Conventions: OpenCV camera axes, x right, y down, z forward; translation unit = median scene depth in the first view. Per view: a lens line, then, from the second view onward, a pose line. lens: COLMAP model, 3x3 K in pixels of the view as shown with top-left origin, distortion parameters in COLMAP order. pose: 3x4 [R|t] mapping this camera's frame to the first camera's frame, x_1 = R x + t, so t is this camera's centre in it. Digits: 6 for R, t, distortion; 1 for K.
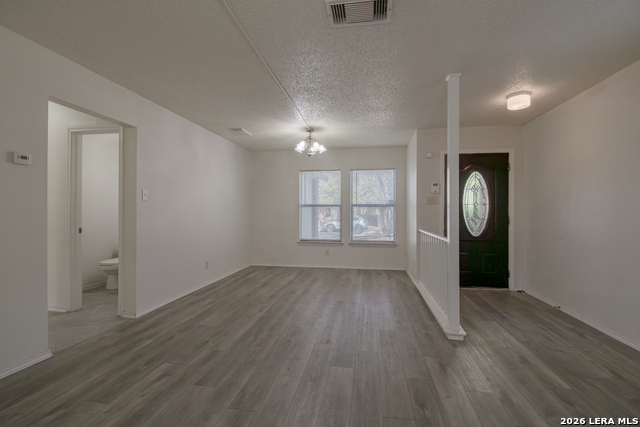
lens RADIAL K [[279.9, 0, 324.1], [0, 279.9, 209.2], [0, 0, 1]] dist [0.002044, 0.000042]
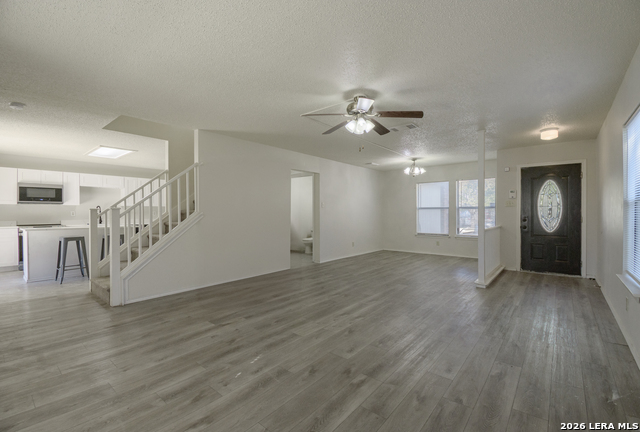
lens RADIAL K [[287.0, 0, 320.3], [0, 287.0, 215.9], [0, 0, 1]] dist [-0.000746, -0.000104]
pose [[0.851498, -0.000222, -0.524357, 0.342216], [0.011359, 0.999773, 0.018023, -0.009332], [0.524234, -0.021303, 0.851308, -0.614423]]
